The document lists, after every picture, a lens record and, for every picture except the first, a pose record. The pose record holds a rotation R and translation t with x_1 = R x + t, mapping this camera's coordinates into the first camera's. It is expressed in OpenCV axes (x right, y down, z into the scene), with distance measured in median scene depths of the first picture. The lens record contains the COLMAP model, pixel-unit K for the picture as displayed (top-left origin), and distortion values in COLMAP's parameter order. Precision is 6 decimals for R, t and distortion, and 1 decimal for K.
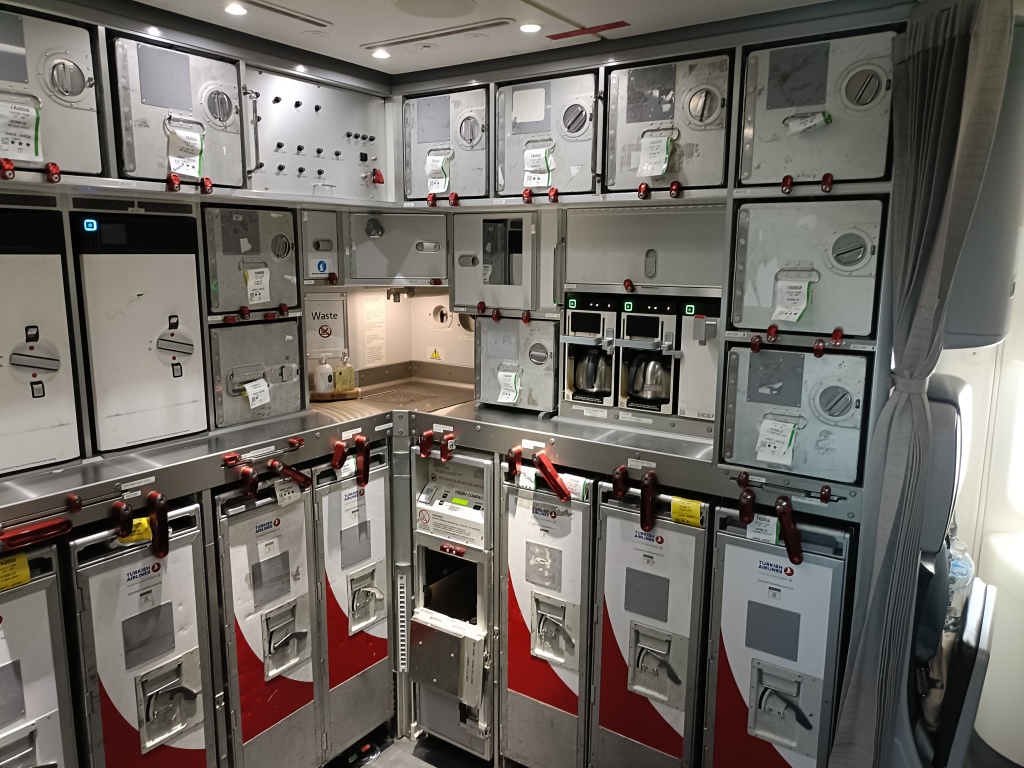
lens RADIAL K [[775.4, 0, 505.6], [0, 775.4, 390.8], [0, 0, 1]] dist [0.039984, -0.024445]
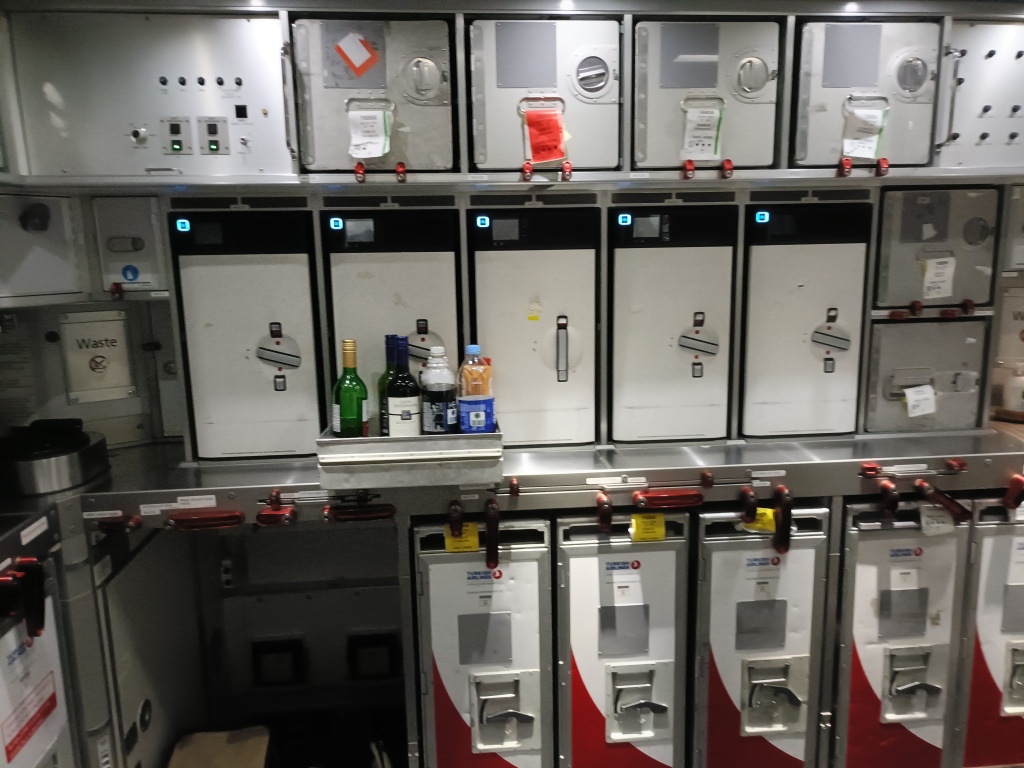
lens RADIAL K [[775.4, 0, 531.8], [0, 775.4, 386.6], [0, 0, 1]] dist [0.039984, -0.024445]
pose [[0.638025, 0.126940, -0.759481, 0.079209], [-0.119571, 0.990687, 0.065135, -0.020738], [0.760676, 0.049254, 0.647261, 0.115508]]
